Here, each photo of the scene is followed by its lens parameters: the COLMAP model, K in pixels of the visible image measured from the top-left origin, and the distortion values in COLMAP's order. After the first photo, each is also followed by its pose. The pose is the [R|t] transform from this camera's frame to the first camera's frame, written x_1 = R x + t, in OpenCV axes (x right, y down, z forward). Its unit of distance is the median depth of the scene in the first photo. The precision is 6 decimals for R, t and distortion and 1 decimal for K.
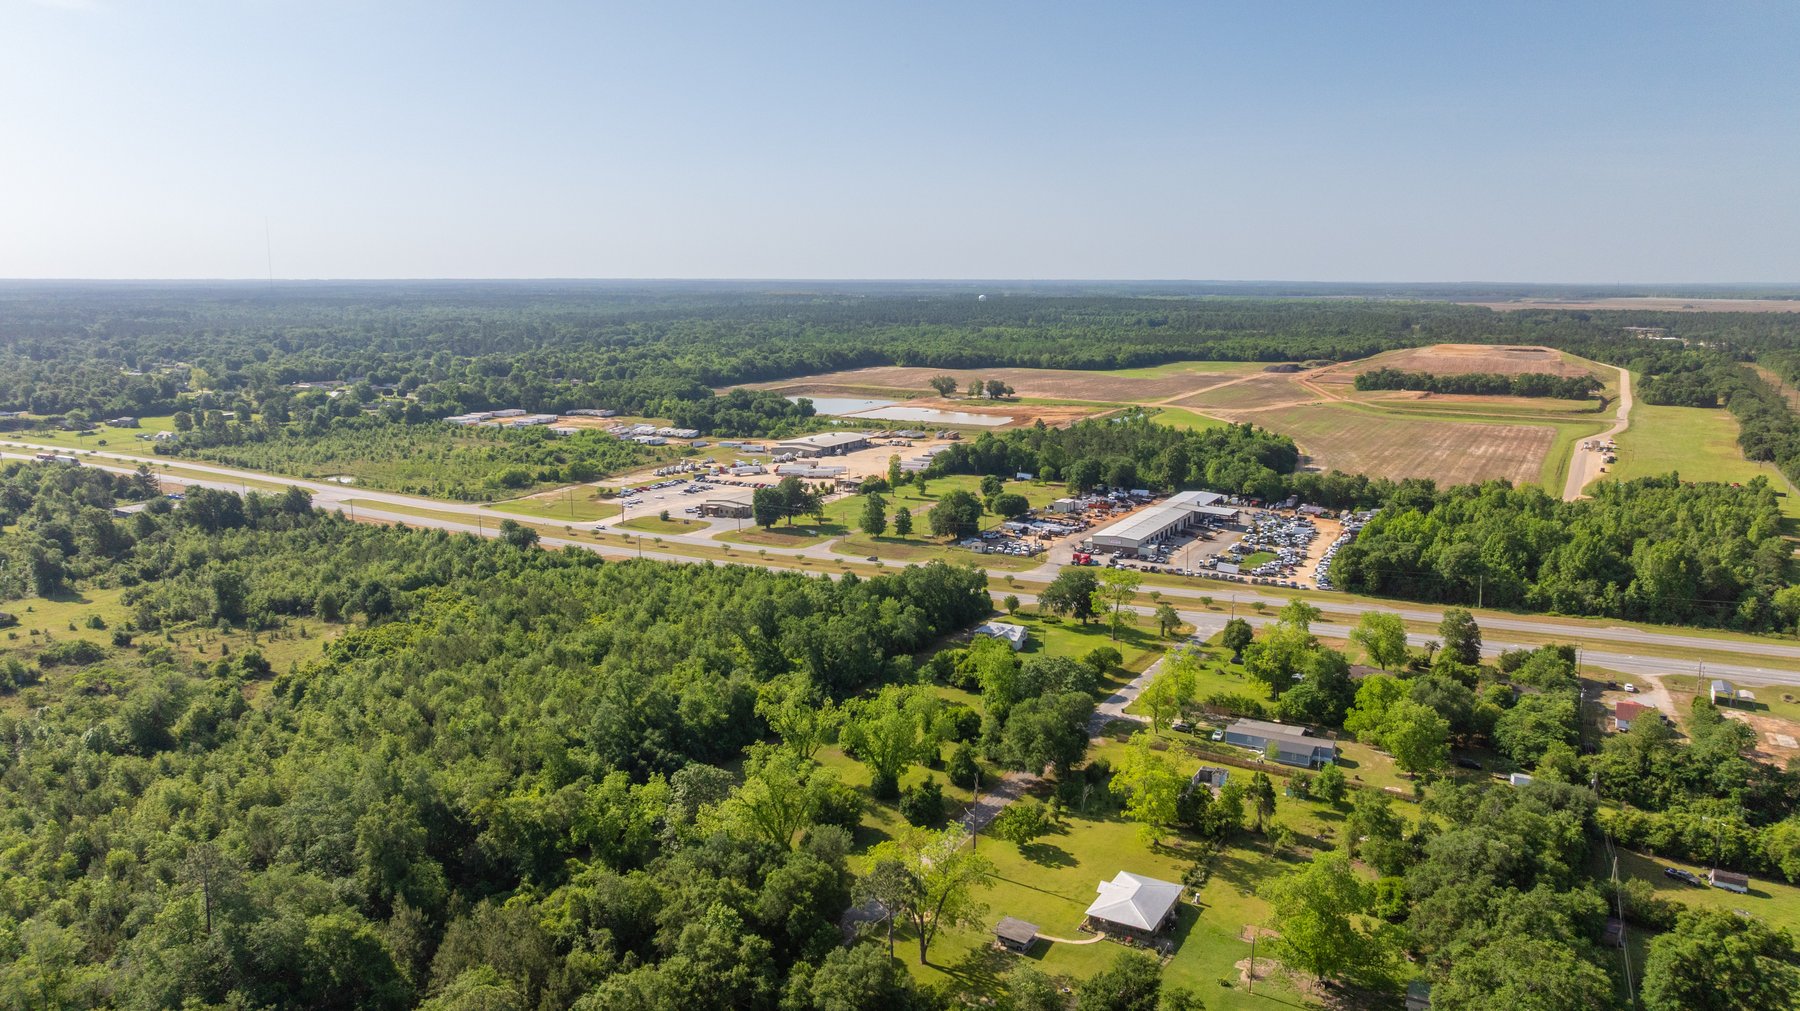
lens RADIAL K [[1273.1, 0, 895.7], [0, 1273.1, 506.8], [0, 0, 1]] dist [-0.024123, 0.018552]
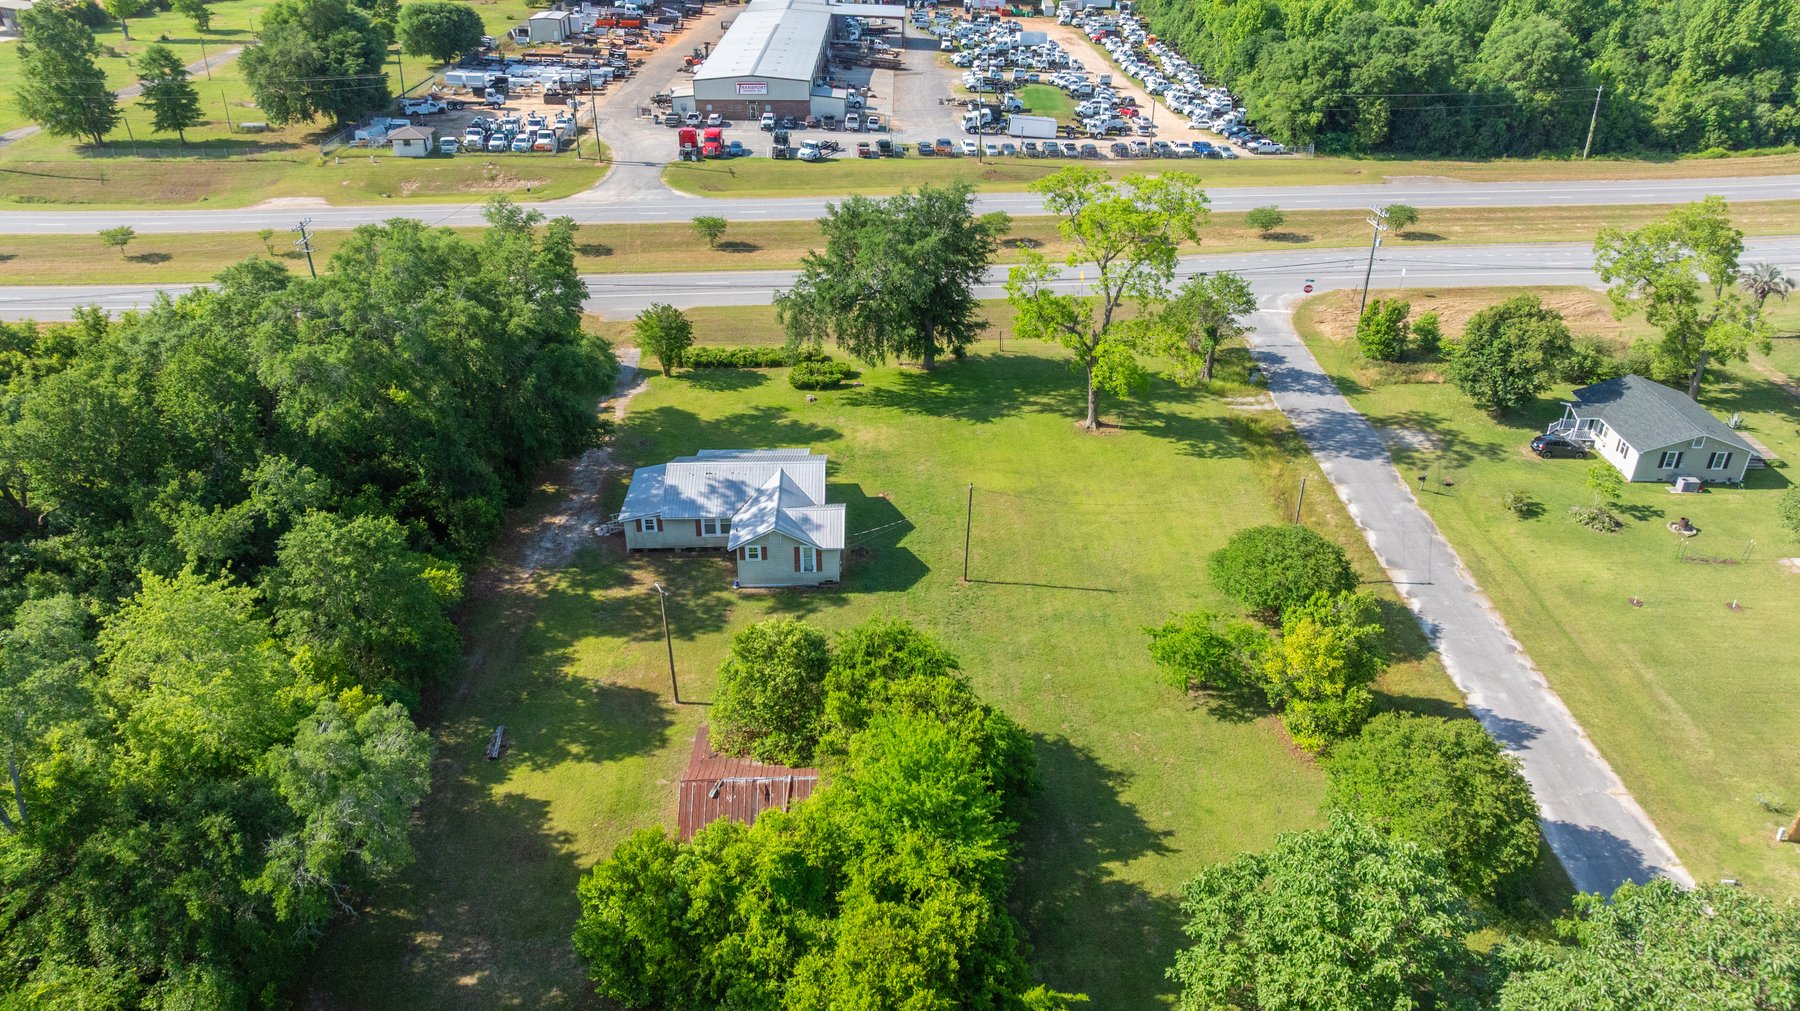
lens RADIAL K [[1273.1, 0, 908.0], [0, 1273.1, 490.8], [0, 0, 1]] dist [-0.024123, 0.018552]
pose [[0.870107, -0.231659, 0.435026, 0.005958], [0.080978, 0.937851, 0.337457, 0.013078], [-0.486165, -0.258396, 0.834790, 0.537309]]
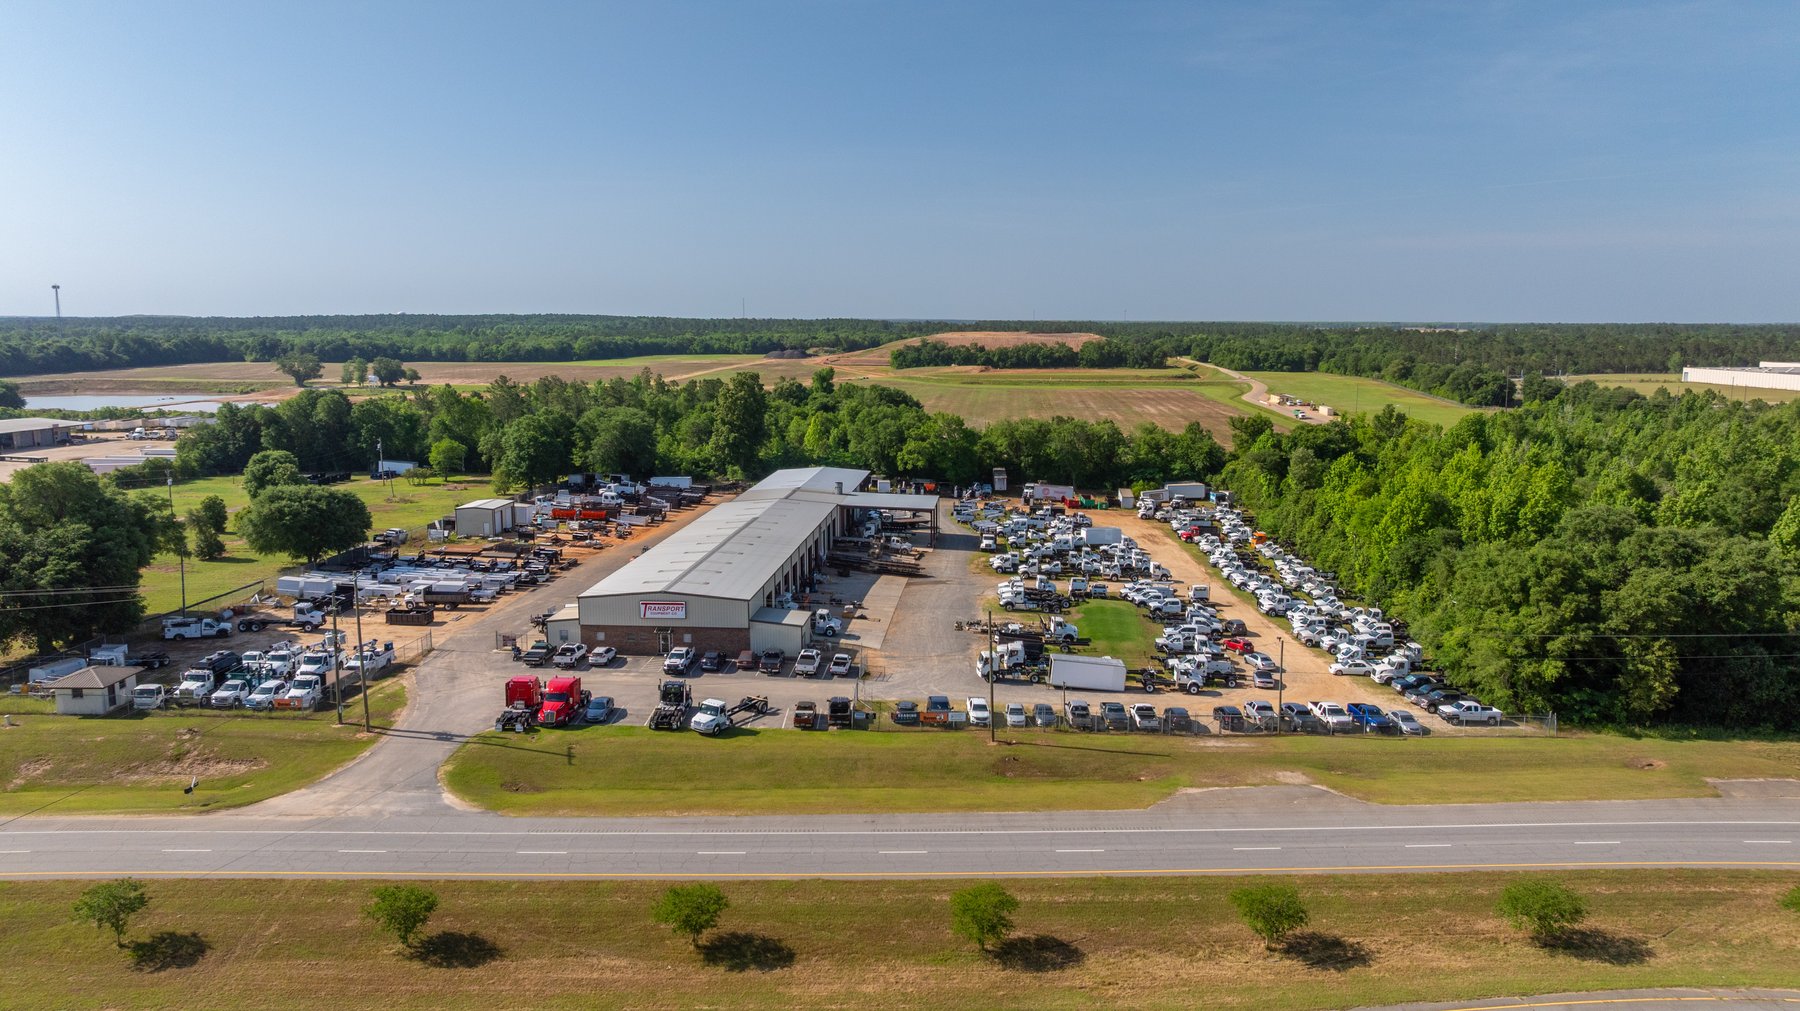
lens RADIAL K [[1273.1, 0, 900.5], [0, 1273.1, 501.0], [0, 0, 1]] dist [-0.024123, 0.018552]
pose [[0.909535, -0.059161, 0.411395, 0.096291], [0.075069, 0.996922, -0.022605, 0.012189], [-0.408792, 0.051443, 0.911177, 0.653243]]
